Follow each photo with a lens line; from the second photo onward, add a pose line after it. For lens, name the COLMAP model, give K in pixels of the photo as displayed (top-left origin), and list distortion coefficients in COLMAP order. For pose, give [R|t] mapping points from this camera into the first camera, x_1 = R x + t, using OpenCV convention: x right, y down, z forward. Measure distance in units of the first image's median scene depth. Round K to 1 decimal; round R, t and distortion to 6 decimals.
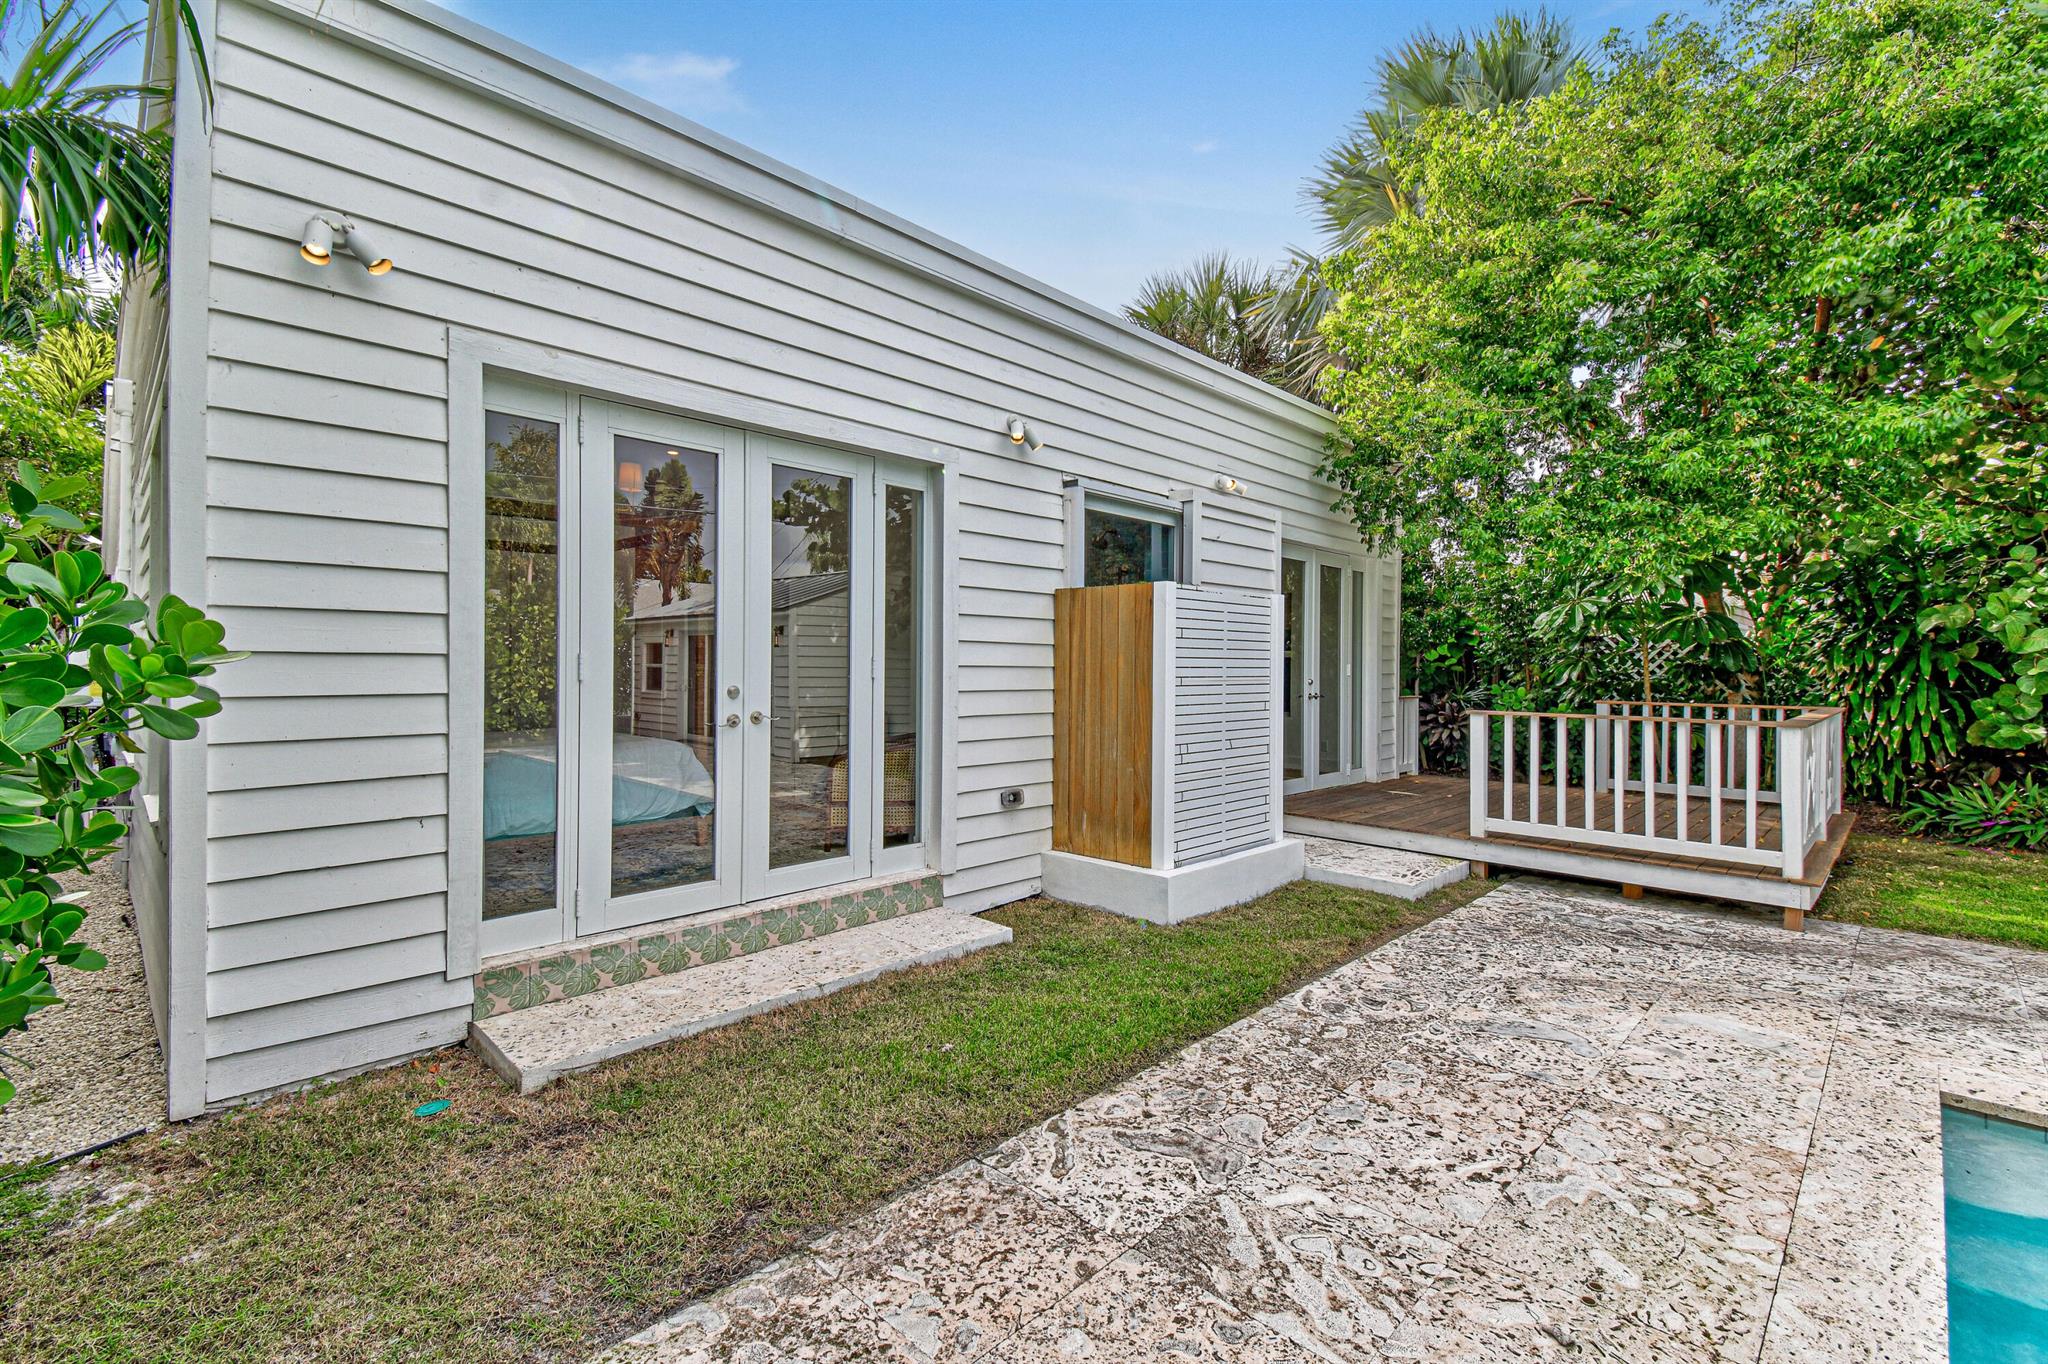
lens RADIAL K [[927.1, 0, 1041.7], [0, 927.1, 671.1], [0, 0, 1]] dist [-0.002944, -0.006177]
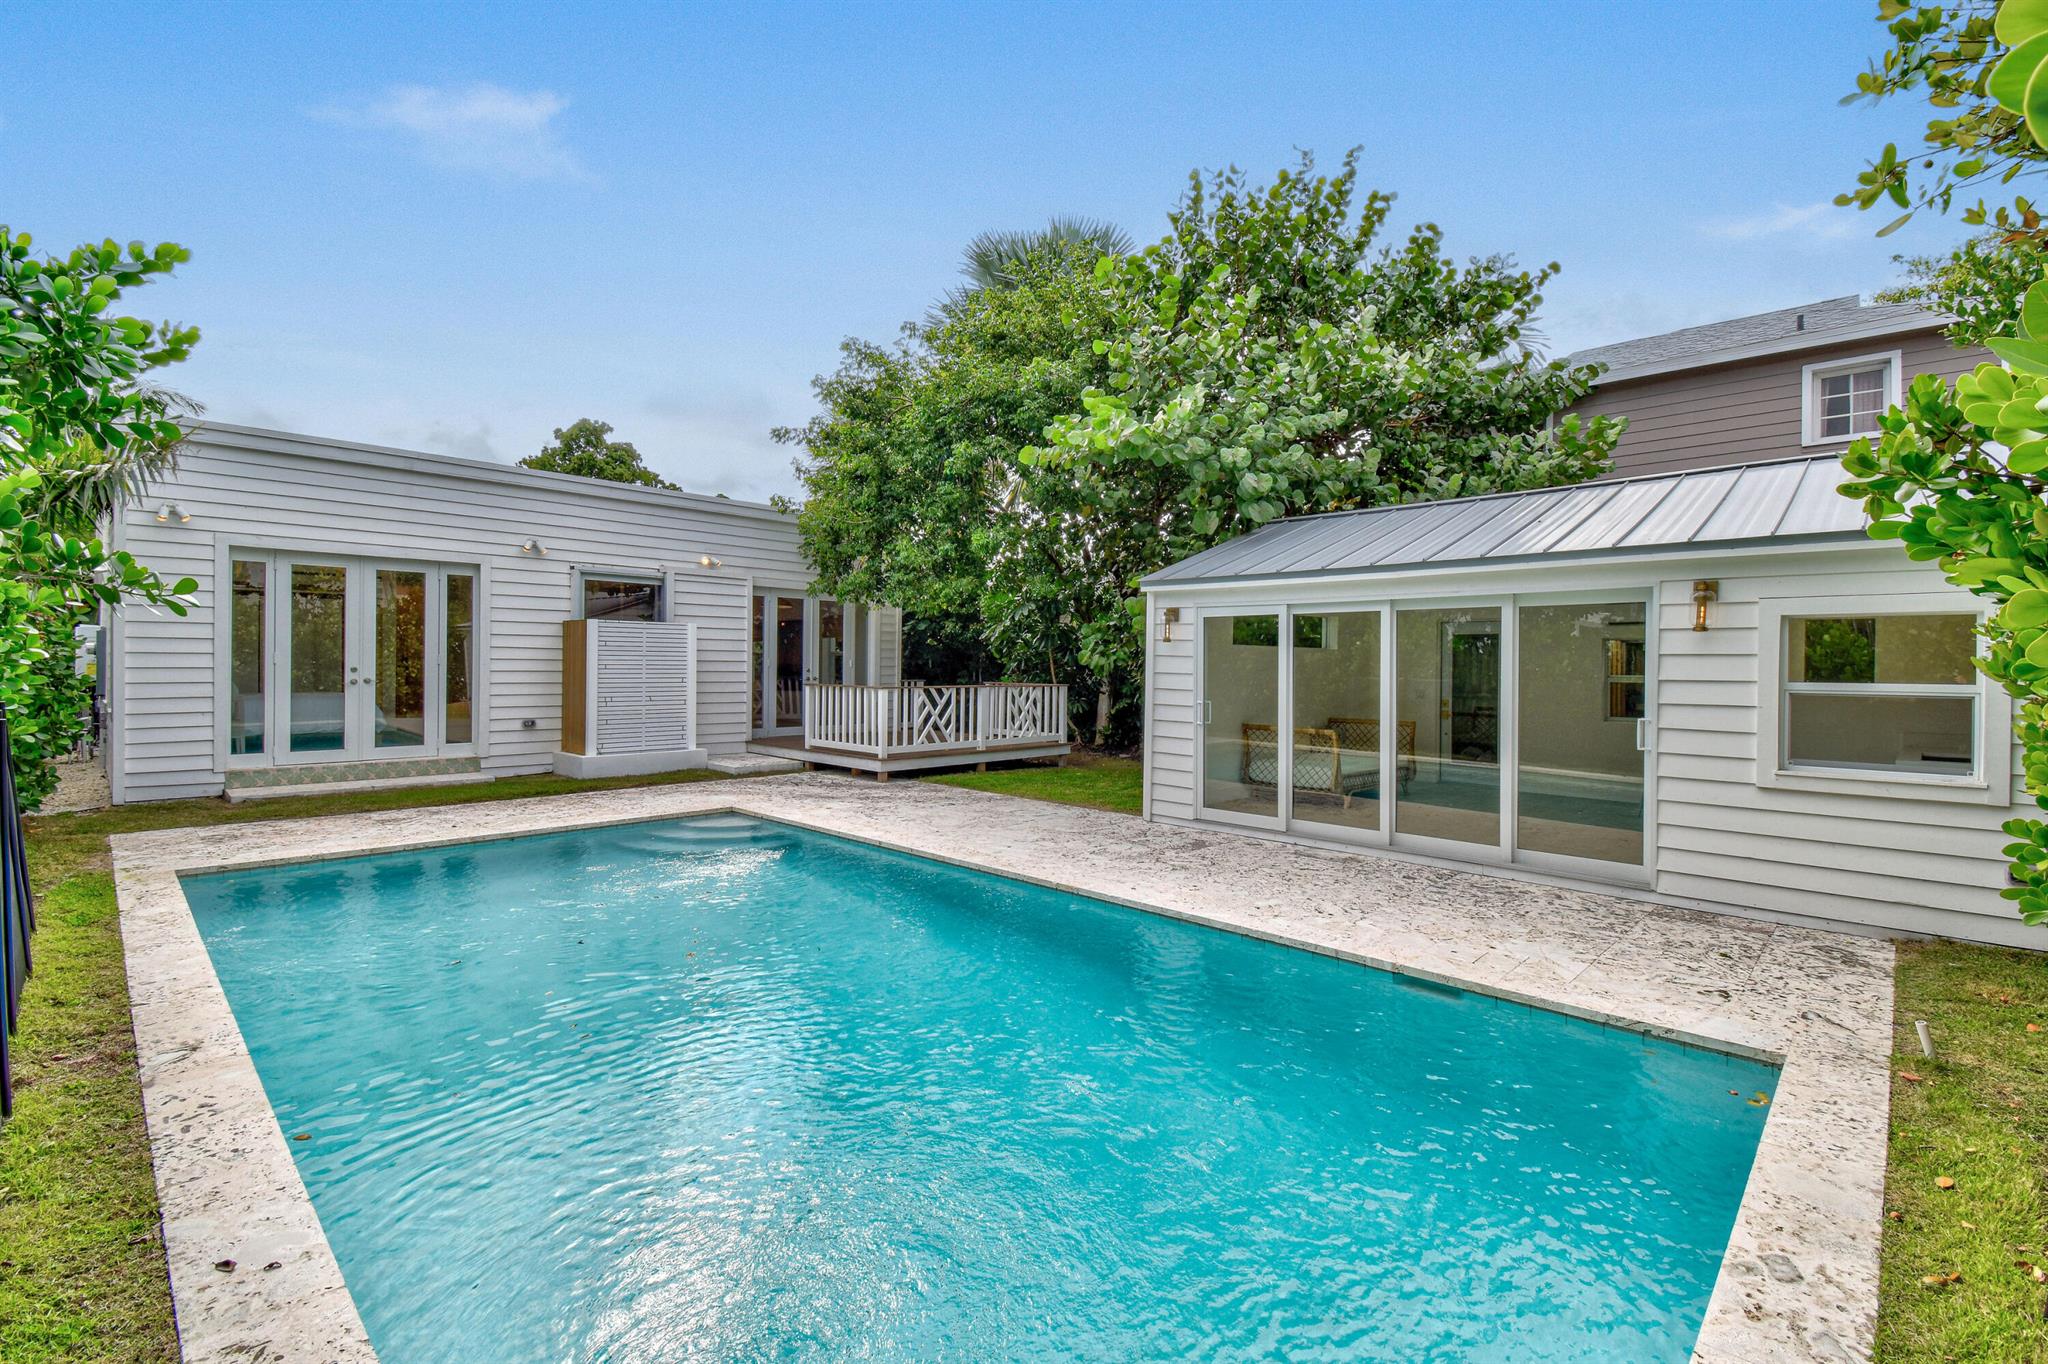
lens RADIAL K [[927.1, 0, 1033.9], [0, 927.1, 670.8], [0, 0, 1]] dist [-0.002944, -0.006177]
pose [[0.999976, -0.001942, 0.006598, 1.433679], [0.001944, 0.999998, -0.000420, 0.030757], [-0.006597, 0.000433, 0.999978, -1.414248]]
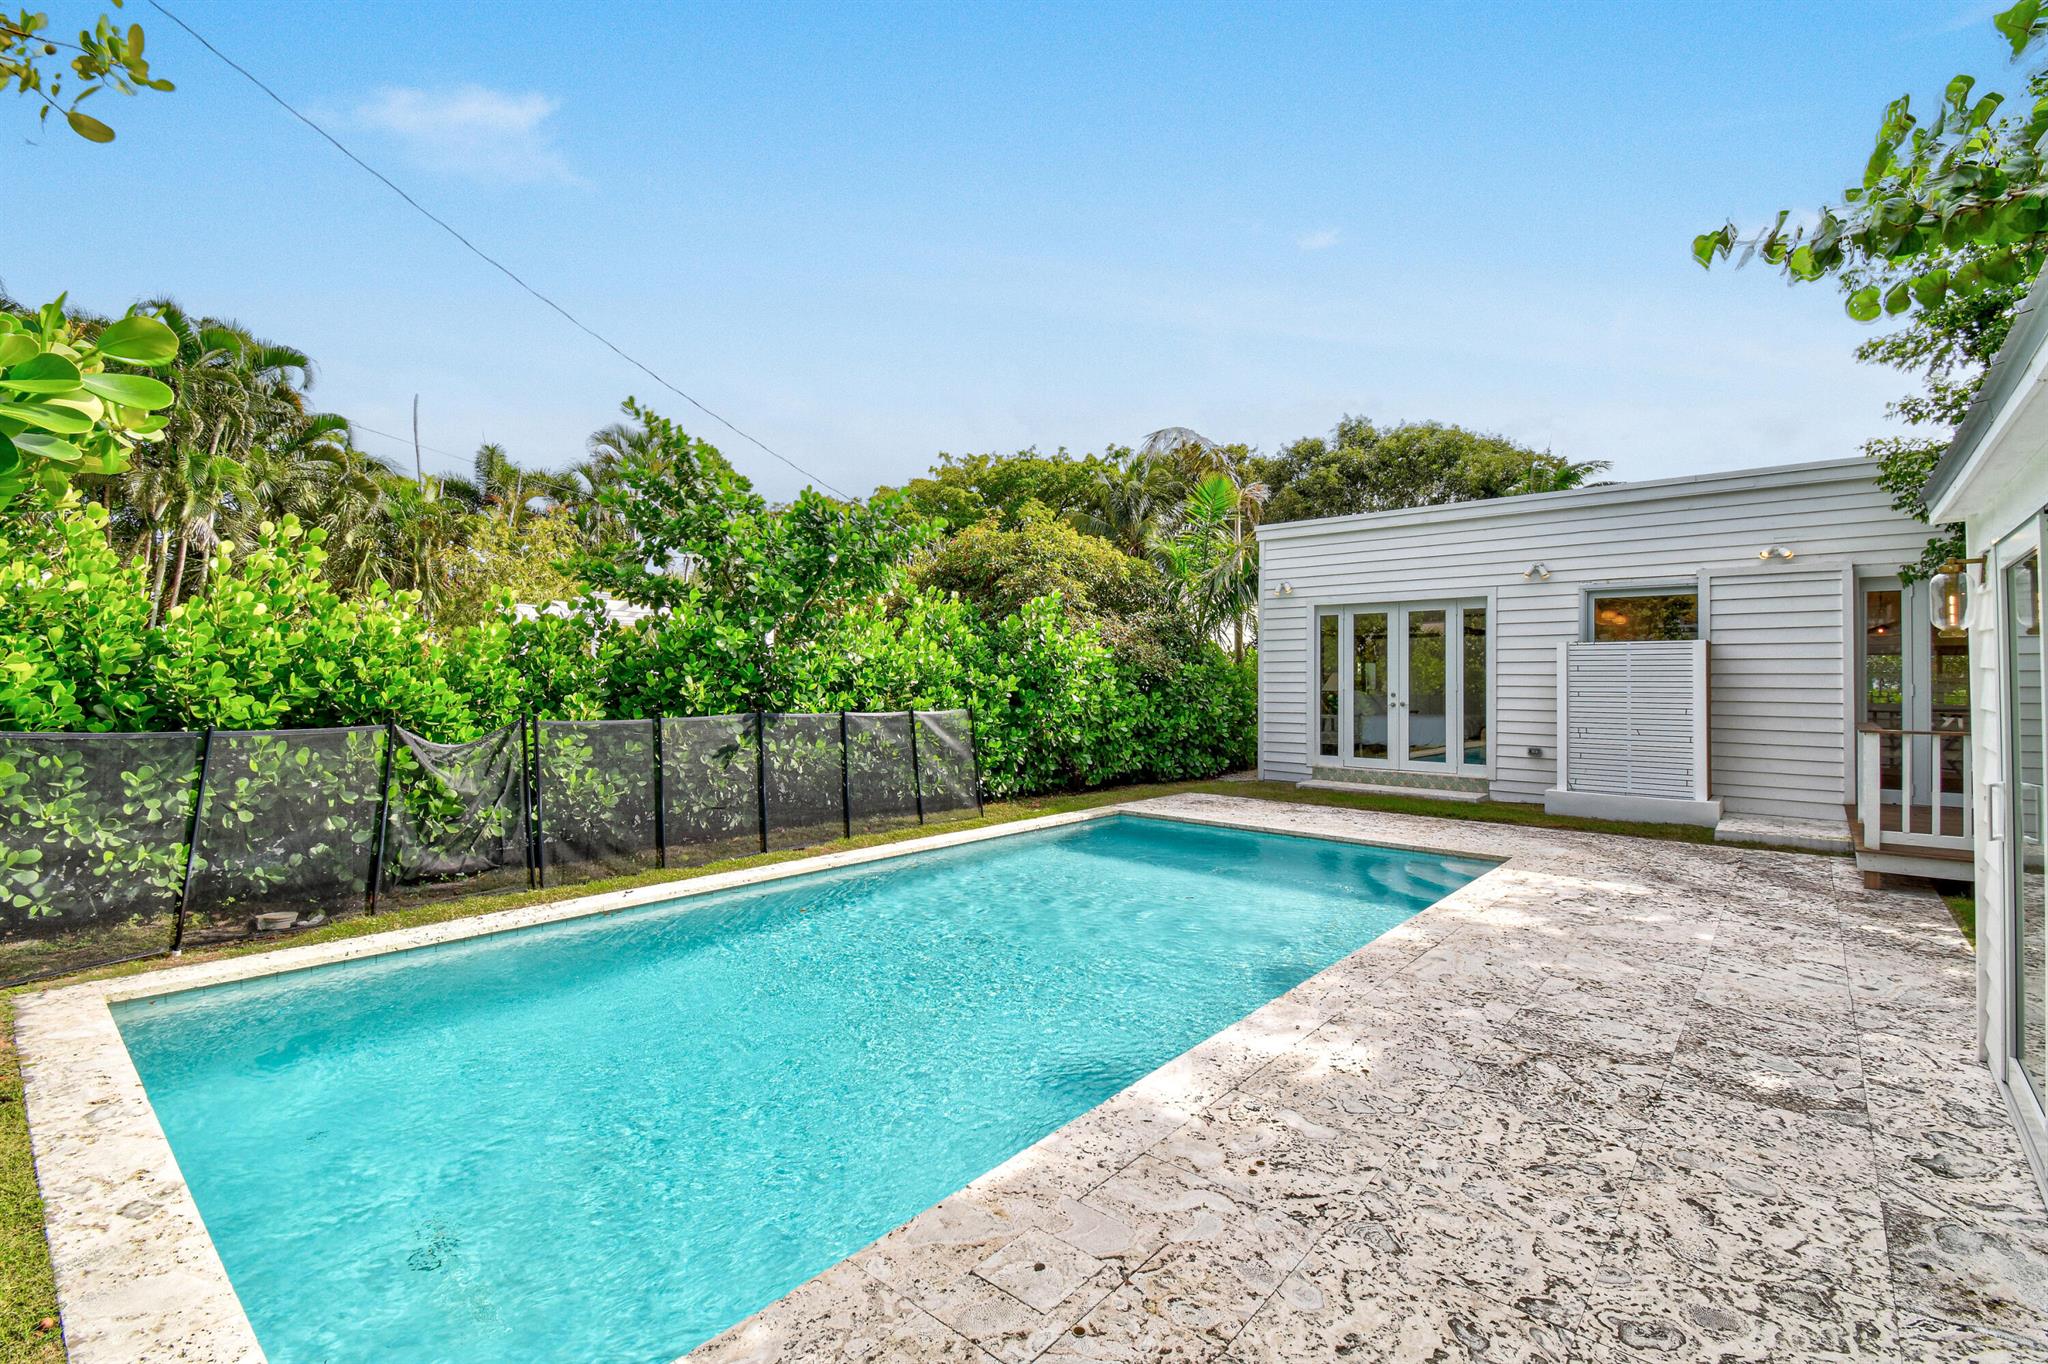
lens RADIAL K [[927.1, 0, 1032.8], [0, 927.1, 674.7], [0, 0, 1]] dist [-0.002944, -0.006177]
pose [[0.004310, 0.007294, -0.999964, 2.646786], [0.005948, 0.999956, 0.007320, -0.071443], [0.999973, -0.005979, 0.004267, -0.139179]]
